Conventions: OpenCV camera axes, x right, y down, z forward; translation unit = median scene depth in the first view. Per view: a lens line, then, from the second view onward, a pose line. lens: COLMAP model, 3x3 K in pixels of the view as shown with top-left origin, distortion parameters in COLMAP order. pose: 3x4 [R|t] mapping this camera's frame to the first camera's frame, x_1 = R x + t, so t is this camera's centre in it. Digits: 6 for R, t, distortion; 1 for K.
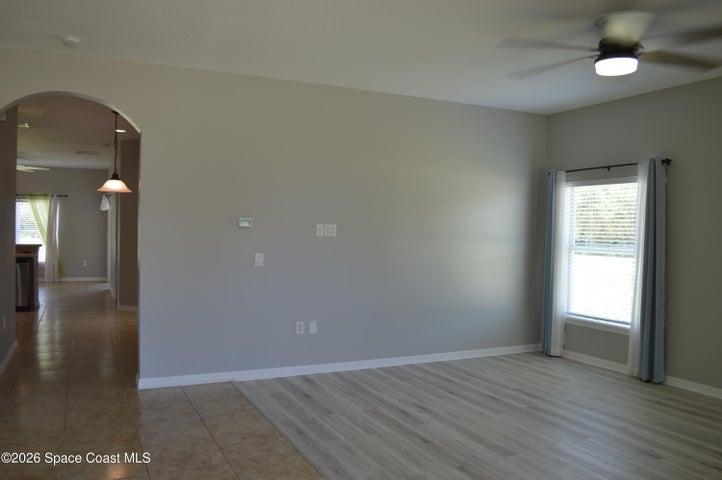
lens RADIAL K [[579.5, 0, 356.0], [0, 579.5, 240.6], [0, 0, 1]] dist [-0.078951, 0.006629]
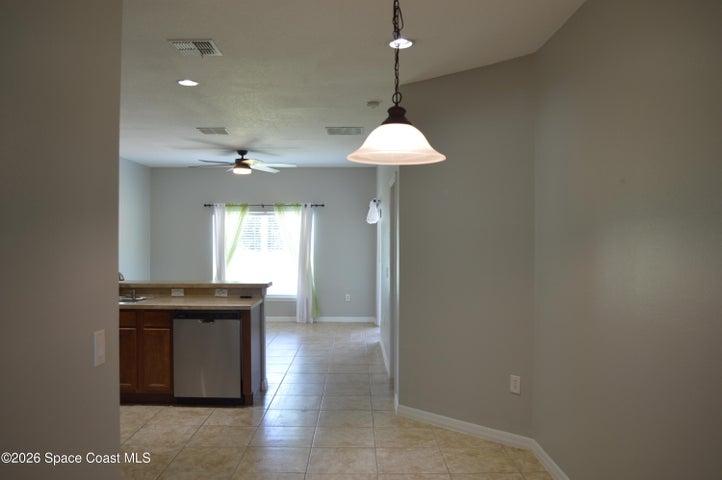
lens RADIAL K [[579.5, 0, 356.0], [0, 579.5, 240.6], [0, 0, 1]] dist [-0.078951, 0.006629]
pose [[0.901725, -0.011466, -0.432157, -0.156247], [0.002391, 0.999765, -0.021536, -0.017826], [0.432303, 0.018386, 0.901541, 0.359880]]
